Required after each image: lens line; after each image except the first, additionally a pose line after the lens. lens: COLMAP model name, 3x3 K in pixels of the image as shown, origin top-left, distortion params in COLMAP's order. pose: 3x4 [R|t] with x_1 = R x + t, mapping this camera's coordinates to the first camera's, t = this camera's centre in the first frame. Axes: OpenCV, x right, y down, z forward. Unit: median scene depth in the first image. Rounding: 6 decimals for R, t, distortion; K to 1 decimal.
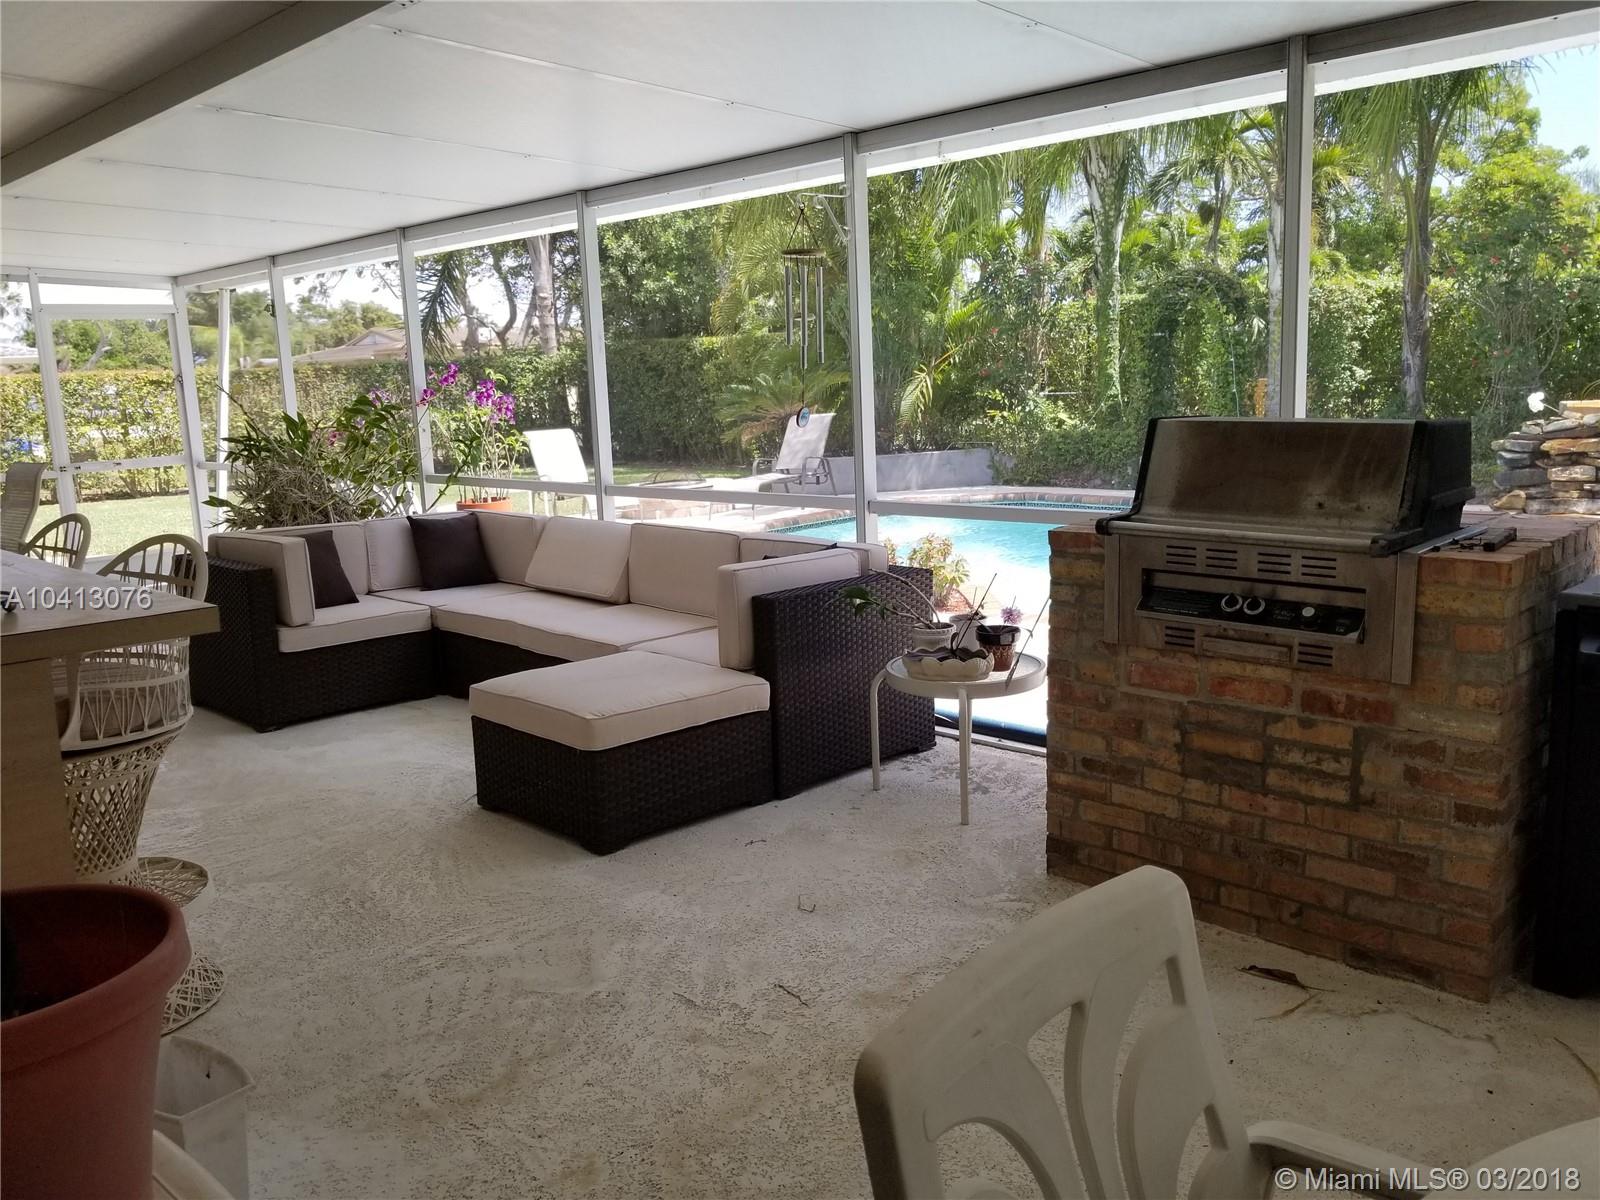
lens RADIAL K [[1260.2, 0, 790.1], [0, 1260.2, 598.9], [0, 0, 1]] dist [-0.012195, -0.001050]
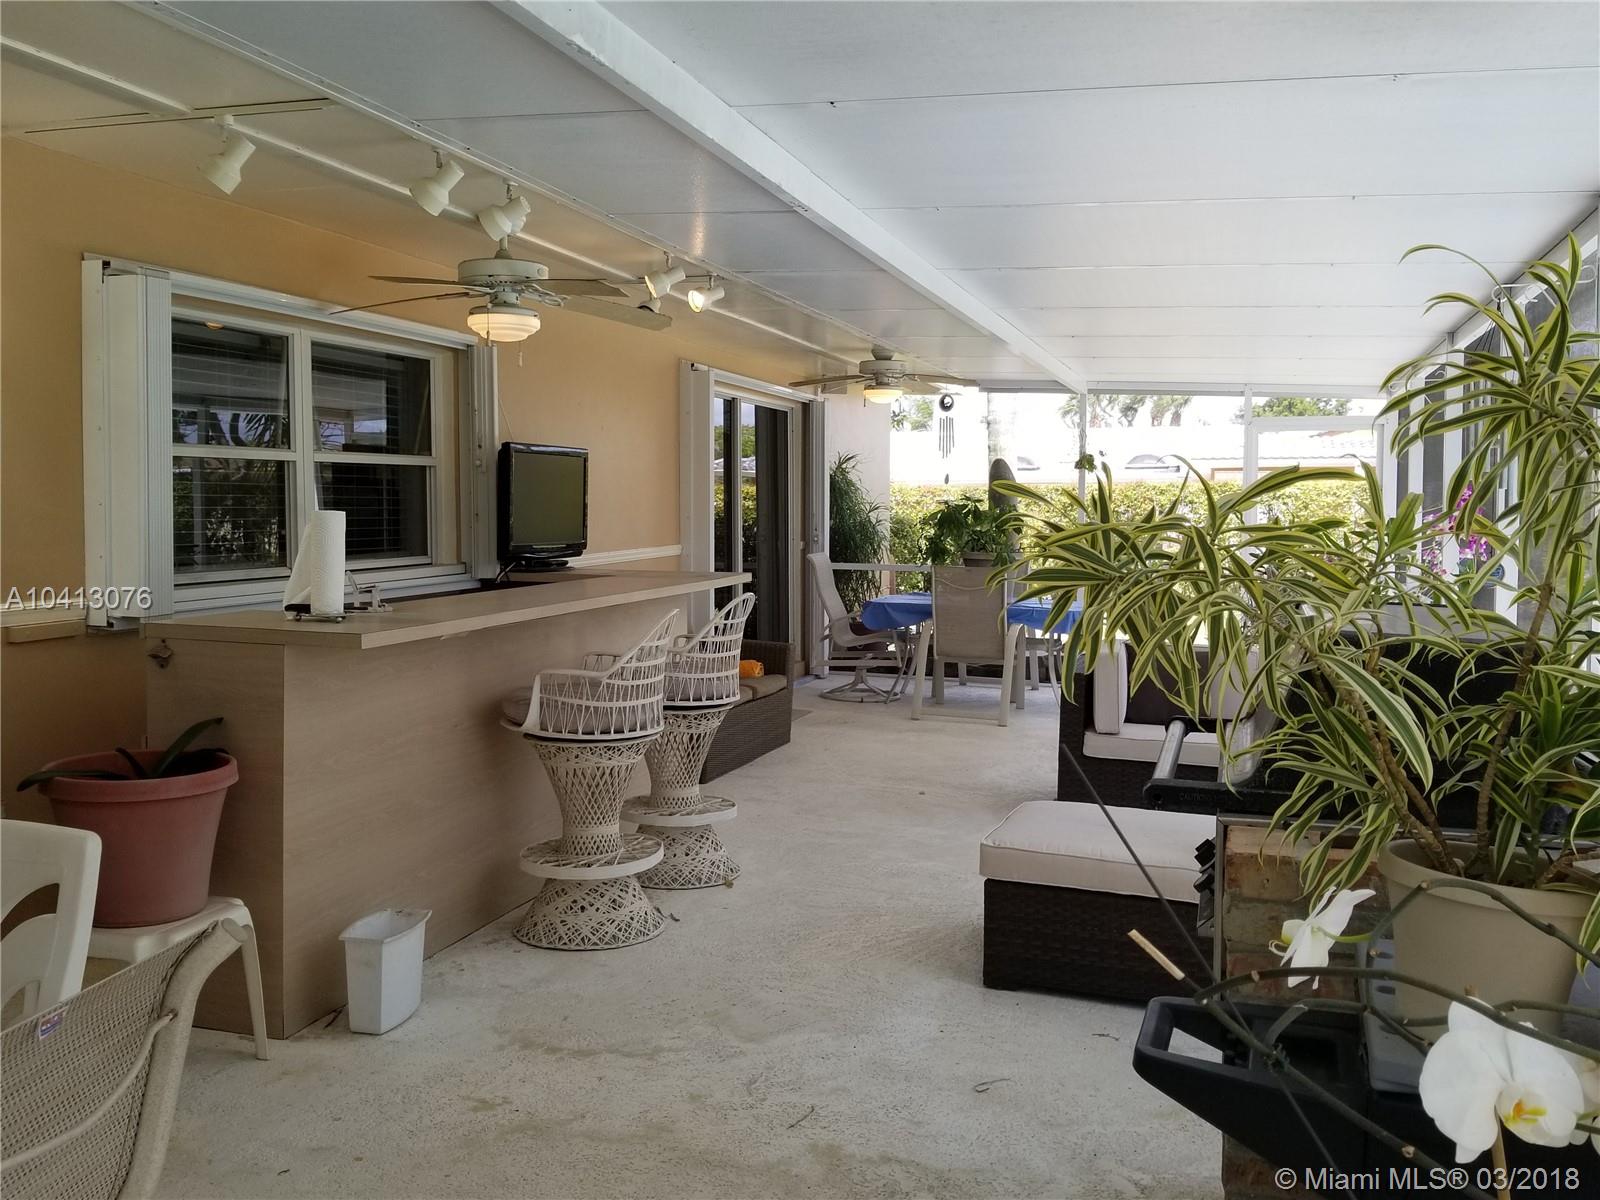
lens RADIAL K [[1445.3, 0, 794.2], [0, 1445.3, 587.3], [0, 0, 1]] dist [0.058768, -0.013214]
pose [[0.444502, 0.088581, -0.891387, 0.683991], [-0.177085, 0.984150, 0.009493, -0.078584], [0.878100, 0.153631, 0.453143, 0.268348]]
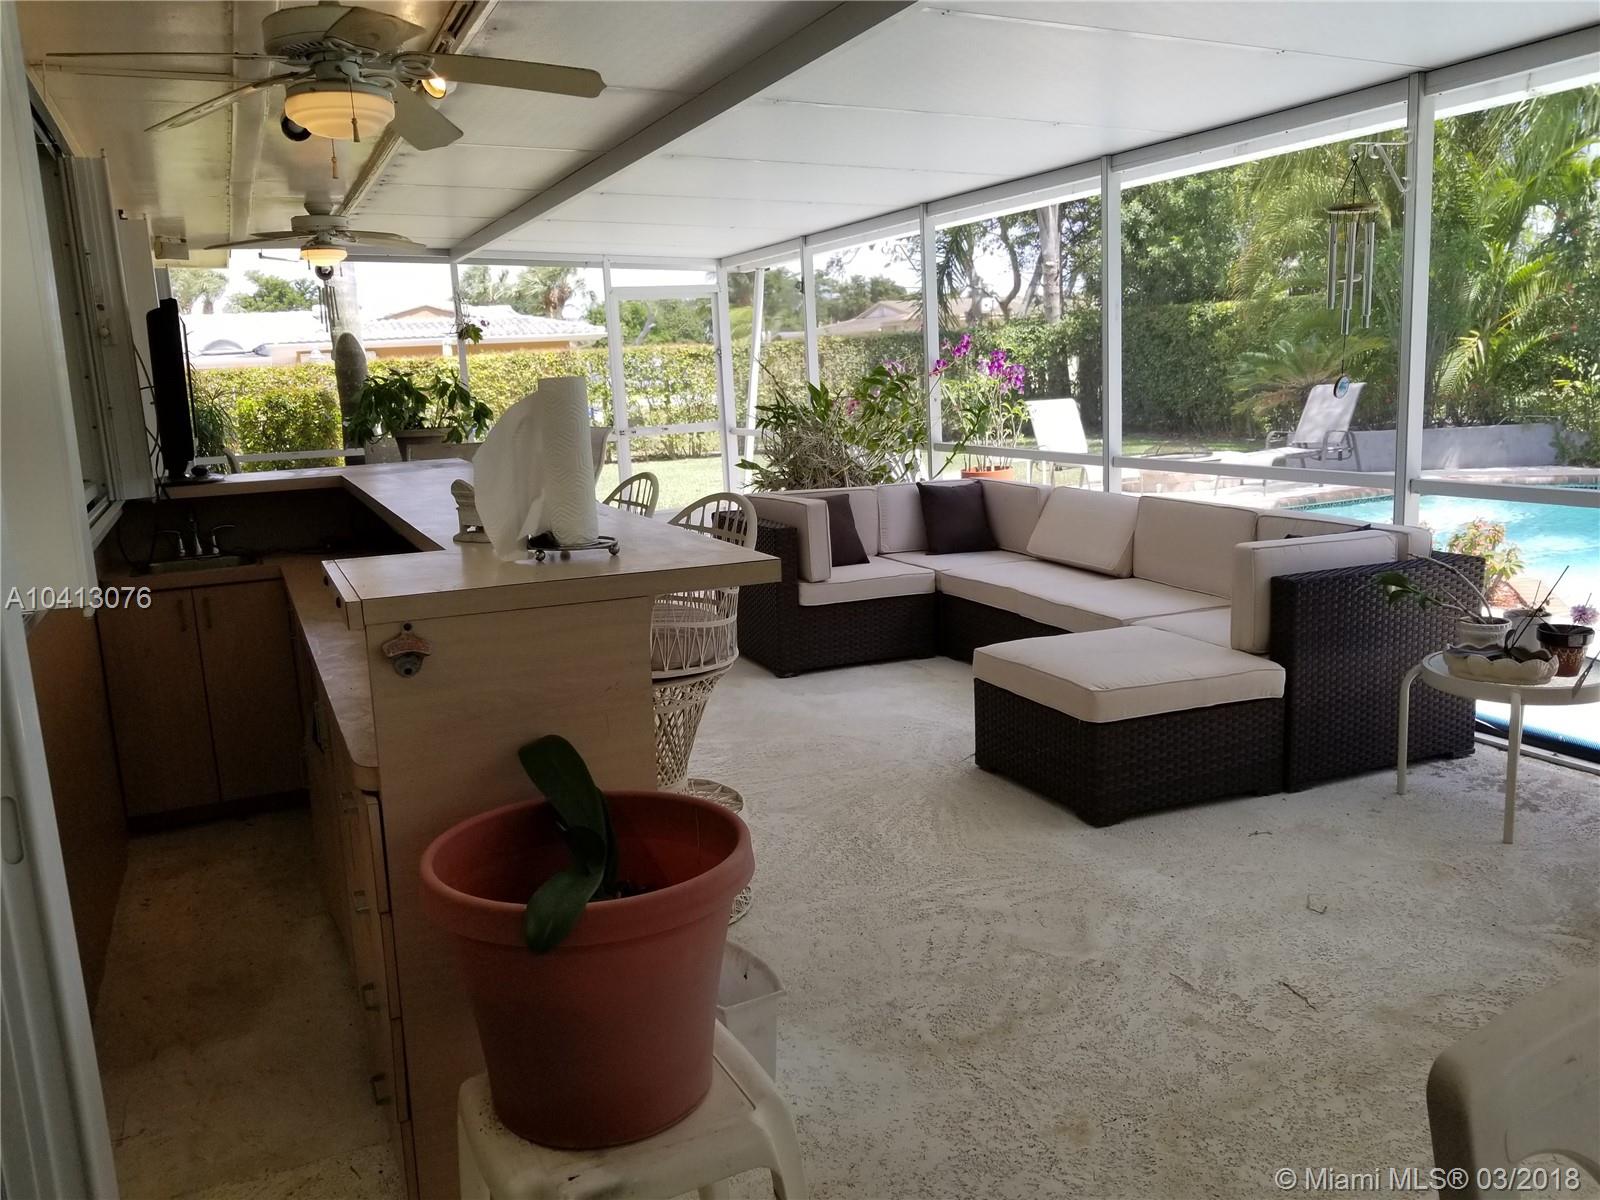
lens RADIAL K [[1260.2, 0, 799.5], [0, 1260.2, 611.2], [0, 0, 1]] dist [-0.012195, -0.001050]
pose [[0.930417, 0.063207, -0.361011, -0.016902], [-0.051335, 0.997781, 0.042392, 0.001842], [0.362890, -0.020910, 0.931597, -0.013167]]
